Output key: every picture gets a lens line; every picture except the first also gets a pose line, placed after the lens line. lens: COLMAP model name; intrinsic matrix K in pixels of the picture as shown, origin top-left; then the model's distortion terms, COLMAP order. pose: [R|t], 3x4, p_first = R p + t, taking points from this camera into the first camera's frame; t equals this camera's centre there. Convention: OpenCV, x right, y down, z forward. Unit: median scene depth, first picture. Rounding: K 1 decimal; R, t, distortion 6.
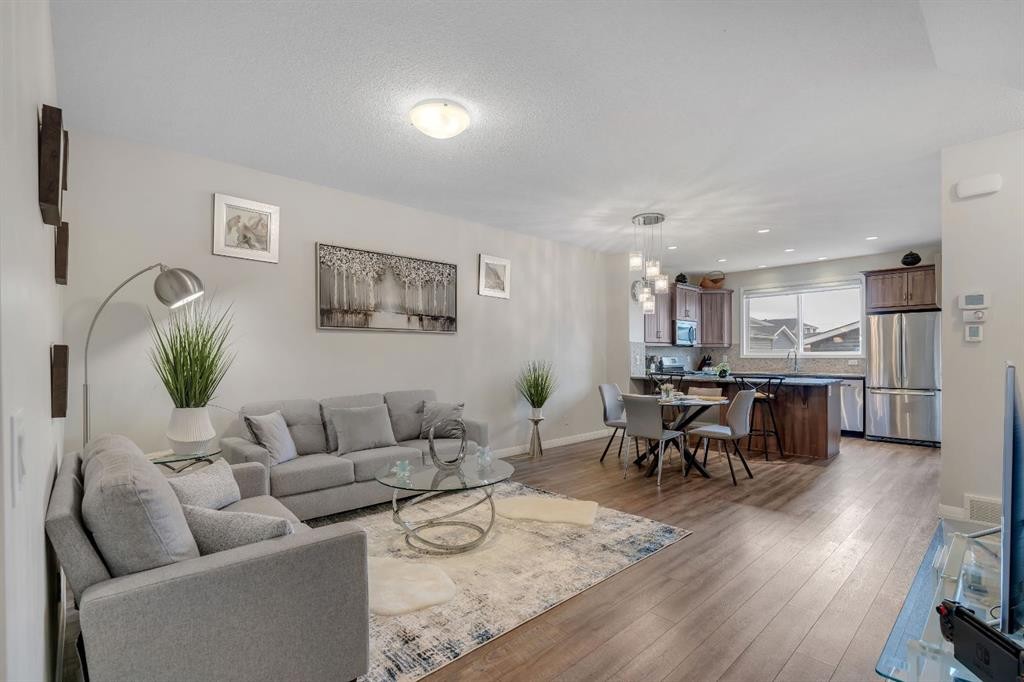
lens RADIAL K [[462.1, 0, 523.7], [0, 462.1, 356.2], [0, 0, 1]] dist [-0.010623, 0.004700]
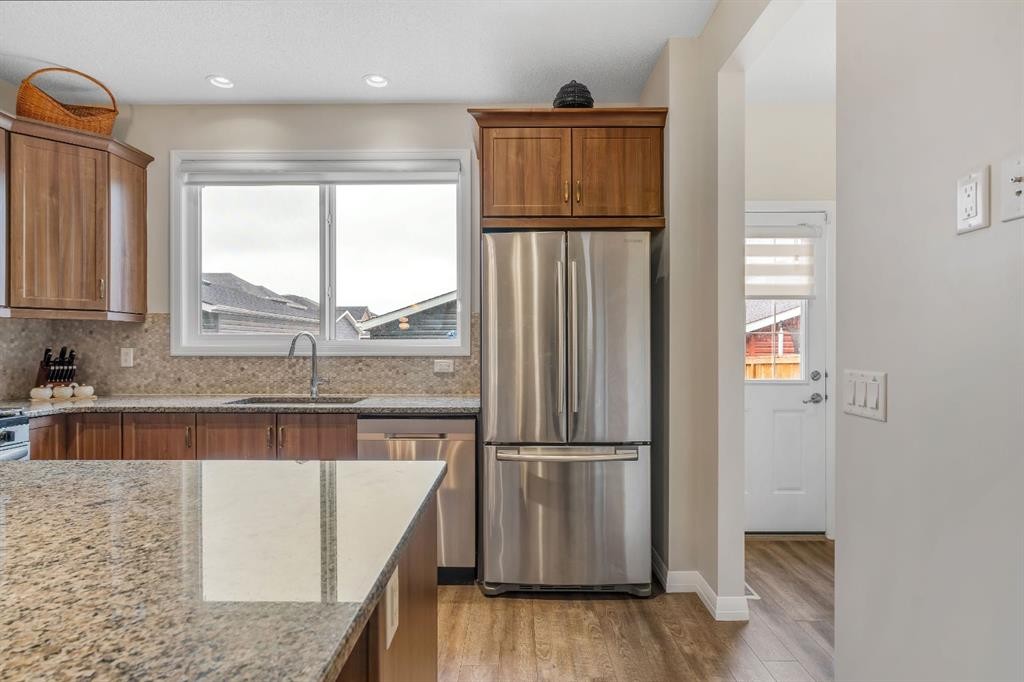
lens RADIAL K [[520.2, 0, 511.8], [0, 520.2, 347.2], [0, 0, 1]] dist [0.001525, -0.000411]
pose [[0.690672, 0.002493, 0.723164, 0.655606], [-0.002821, 0.999996, -0.000753, -0.004351], [-0.723163, -0.001520, 0.690676, 0.982322]]
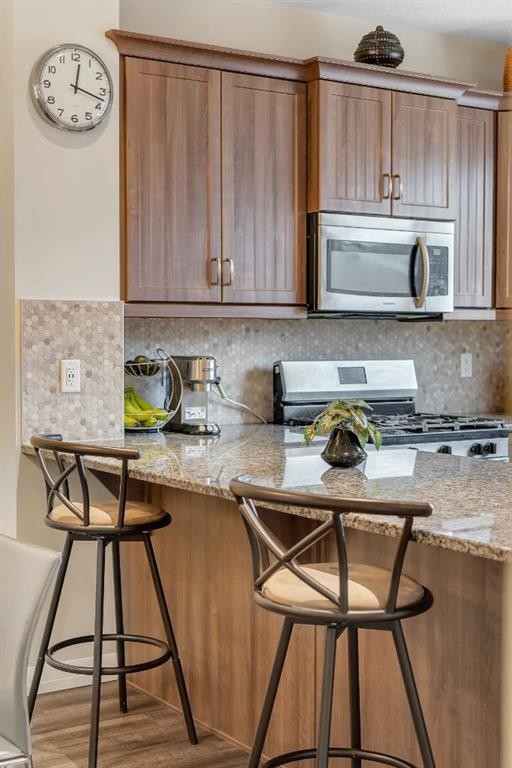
lens RADIAL K [[1128.7, 0, 257.8], [0, 1128.7, 382.5], [0, 0, 1]] dist [-0.003605, 0.000000]
pose [[0.984722, 0.011414, -0.173761, 0.651844], [-0.004421, 0.999166, 0.040582, -0.018309], [0.174079, -0.039194, 0.983951, 0.631991]]
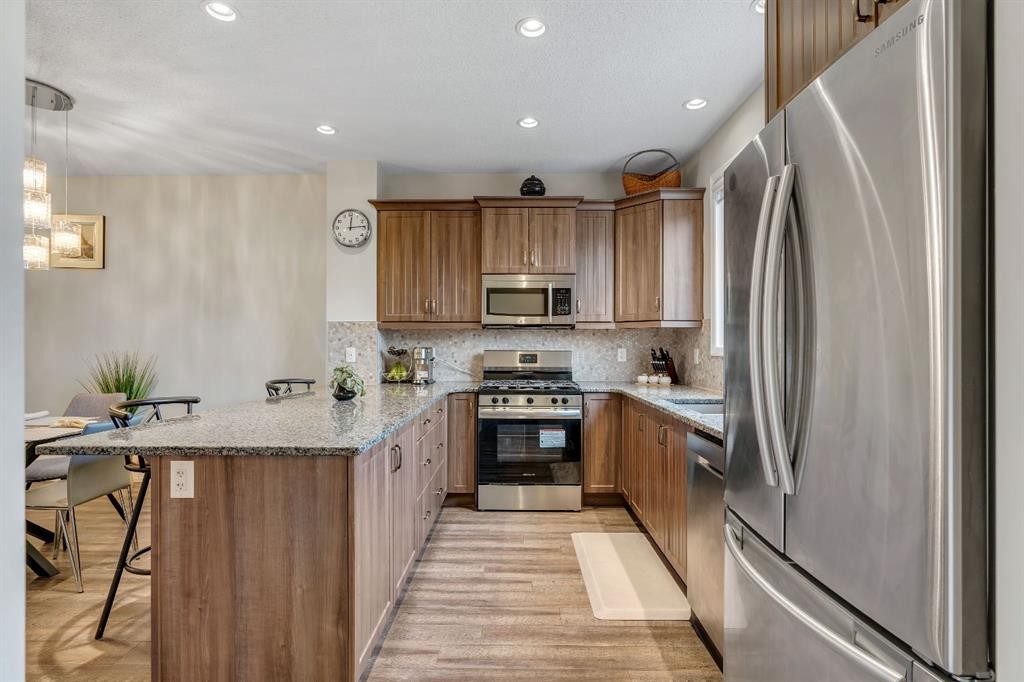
lens RADIAL K [[481.1, 0, 514.6], [0, 481.1, 344.2], [0, 0, 1]] dist [-0.009298, 0.003456]
pose [[0.722882, 0.002831, -0.690966, 1.138726], [-0.005841, 0.999981, -0.002014, -0.006125], [0.690947, 0.005491, 0.722885, 1.056364]]
